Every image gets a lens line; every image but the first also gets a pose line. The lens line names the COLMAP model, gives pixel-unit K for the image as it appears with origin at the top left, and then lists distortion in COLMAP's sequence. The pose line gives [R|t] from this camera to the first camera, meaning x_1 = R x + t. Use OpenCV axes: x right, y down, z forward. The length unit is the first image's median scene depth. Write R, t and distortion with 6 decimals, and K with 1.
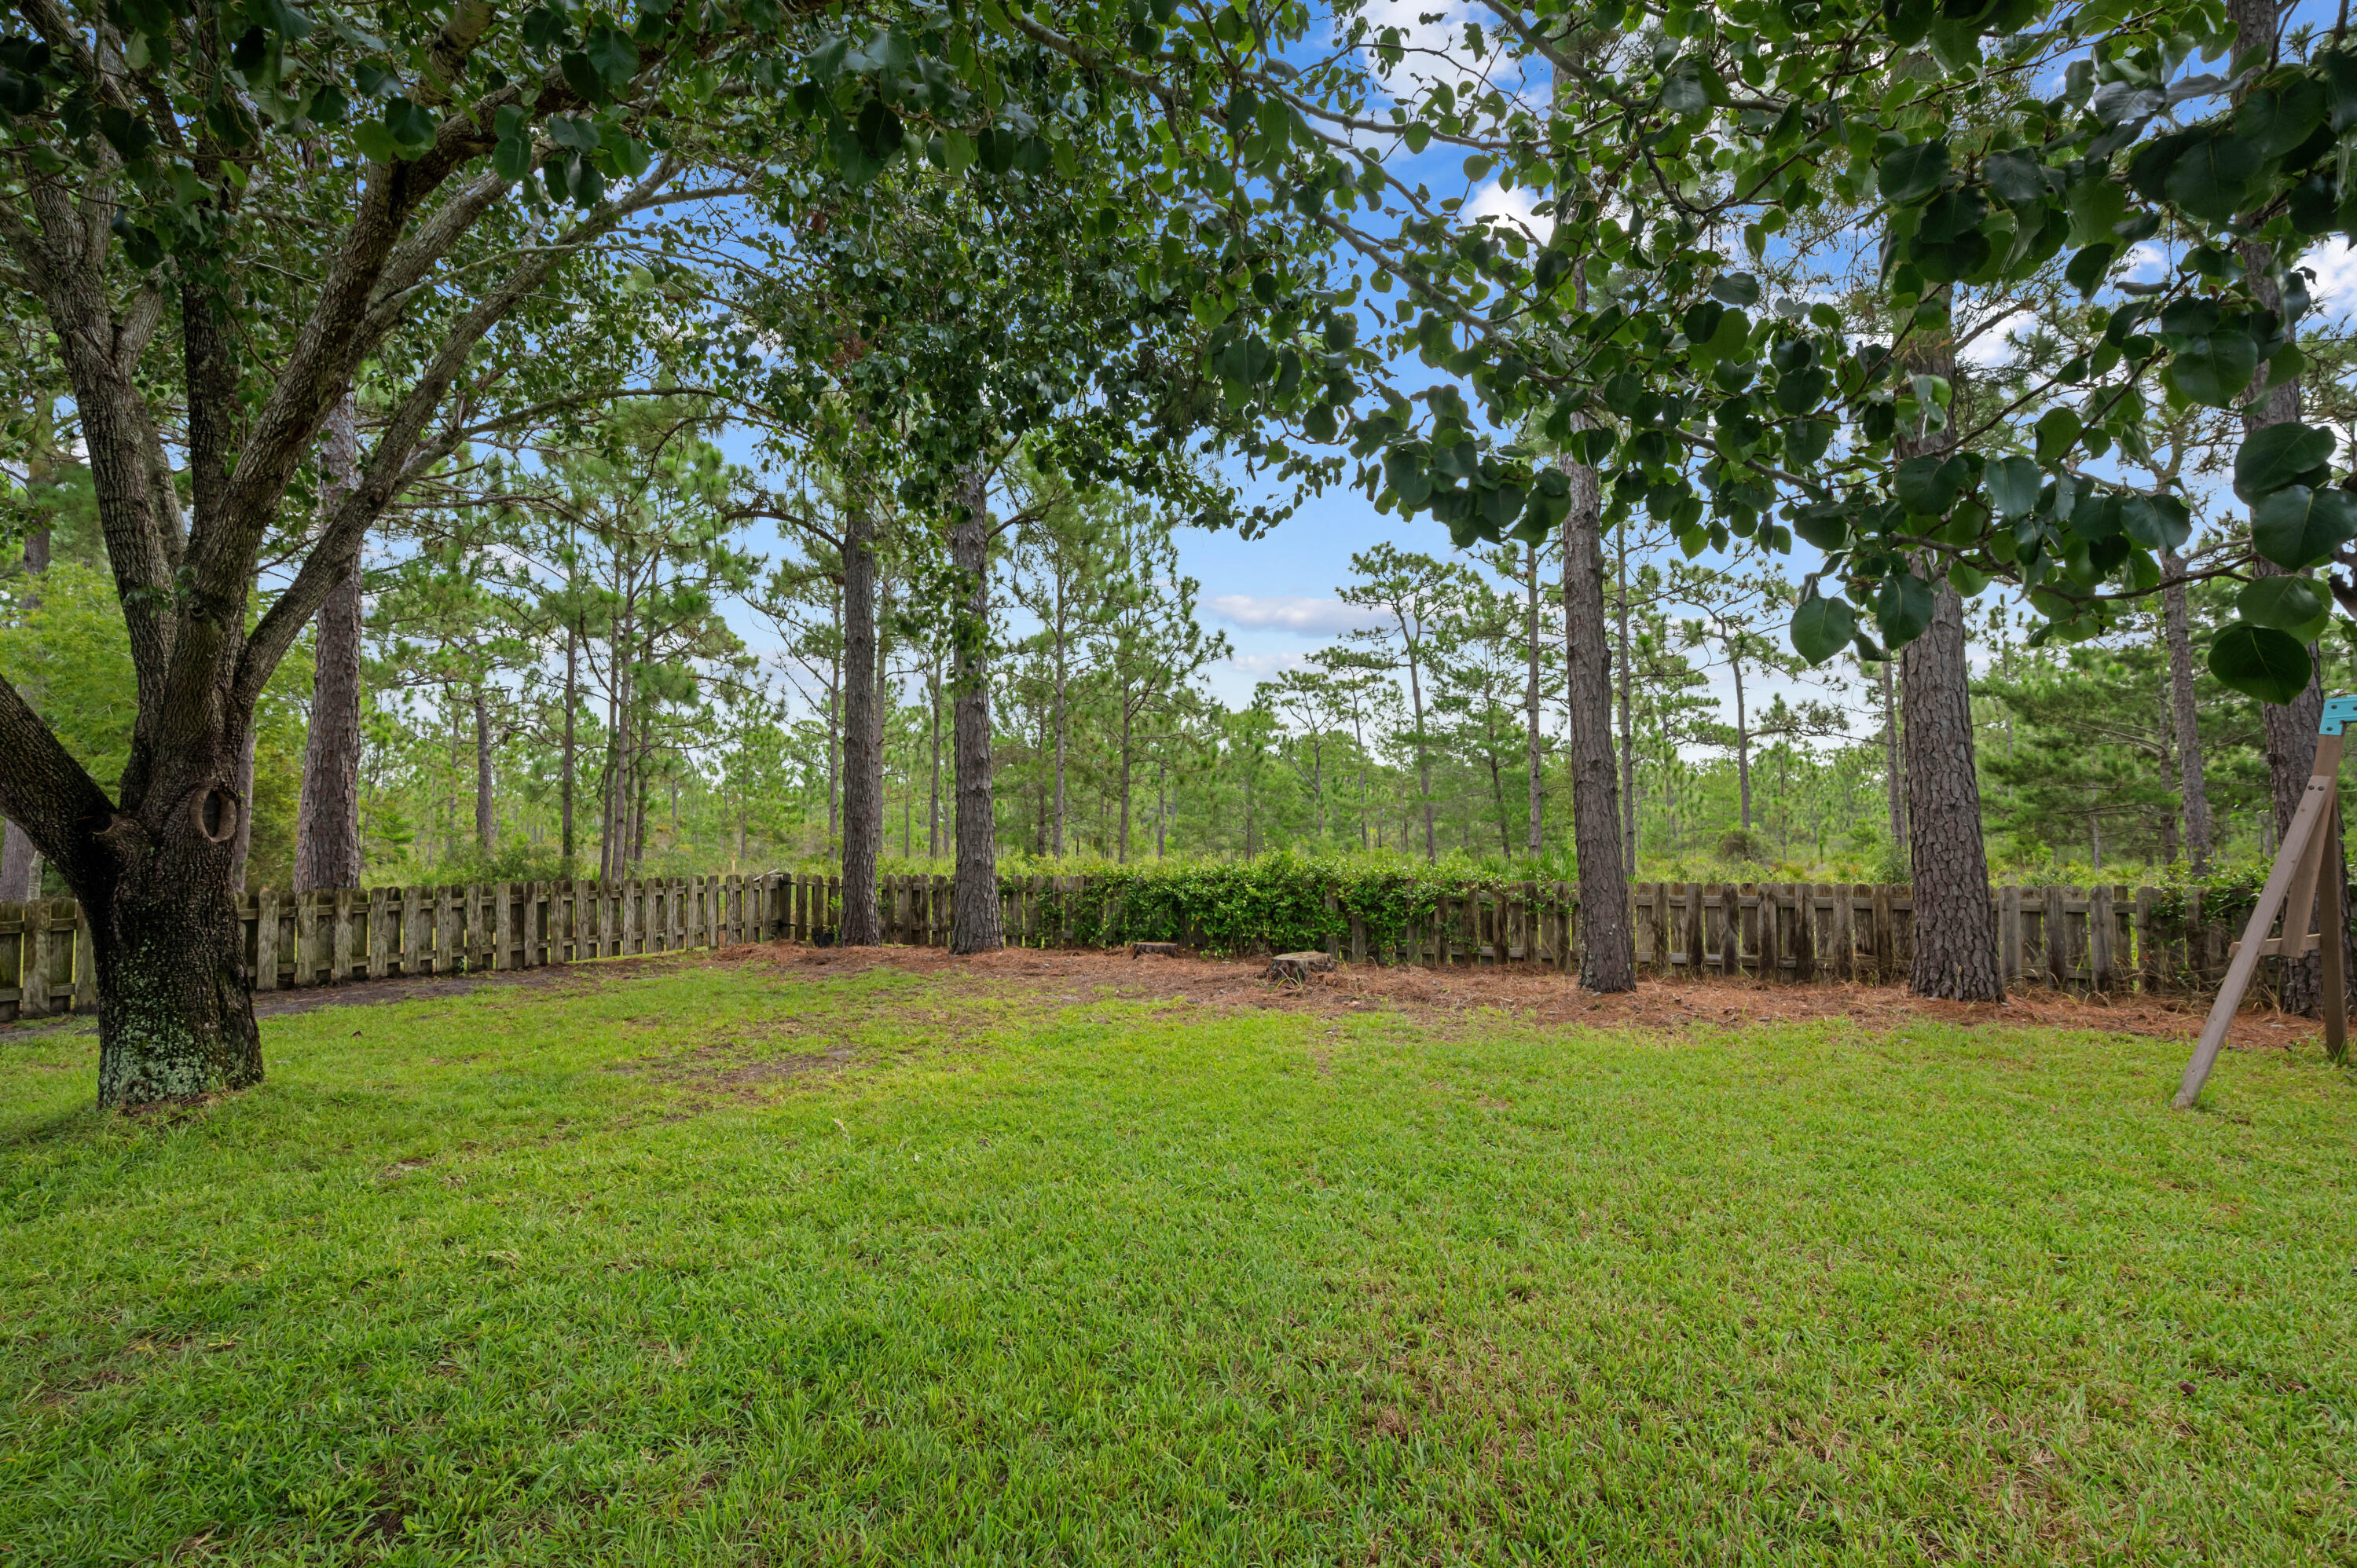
lens RADIAL K [[1058.4, 0, 1178.5], [0, 1058.4, 784.0], [0, 0, 1]] dist [0.003308, 0.000616]
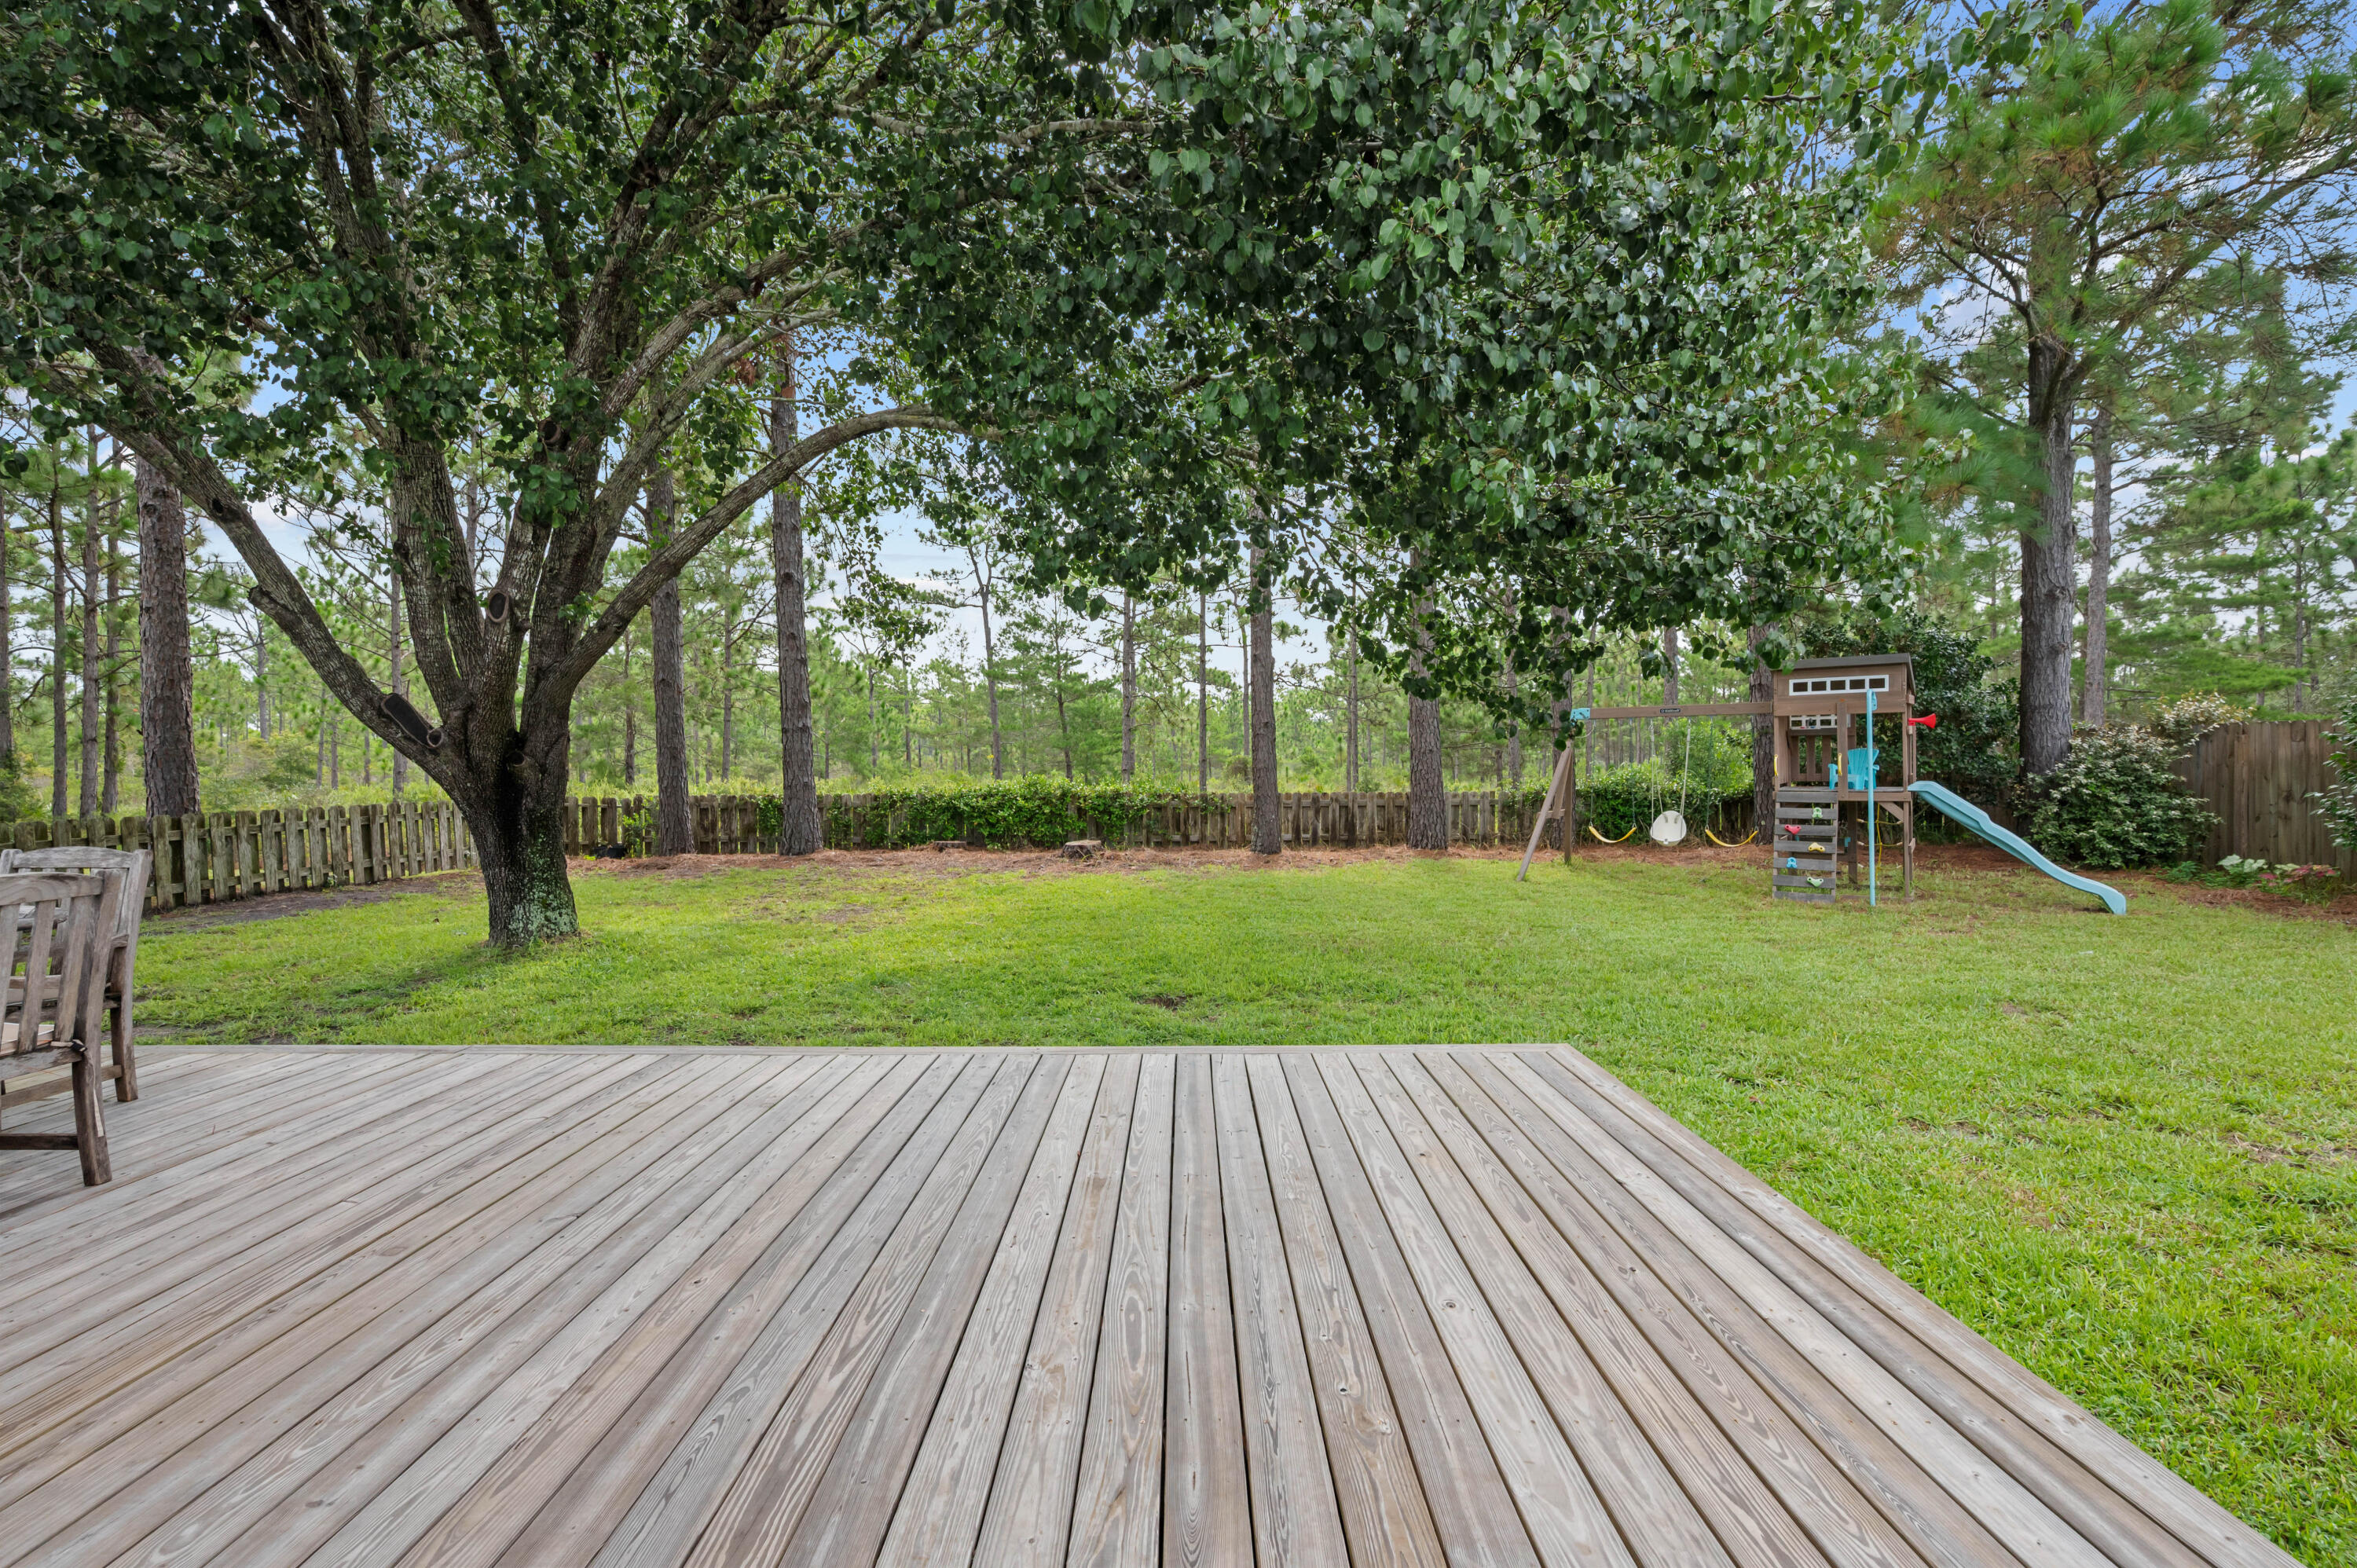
lens RADIAL K [[1058.4, 0, 1178.5], [0, 1058.4, 784.0], [0, 0, 1]] dist [0.003308, 0.000616]
pose [[0.892223, -0.007318, 0.451535, -0.413282], [-0.025852, 0.997401, 0.067248, -0.026393], [-0.450854, -0.071673, 0.889715, -0.384192]]
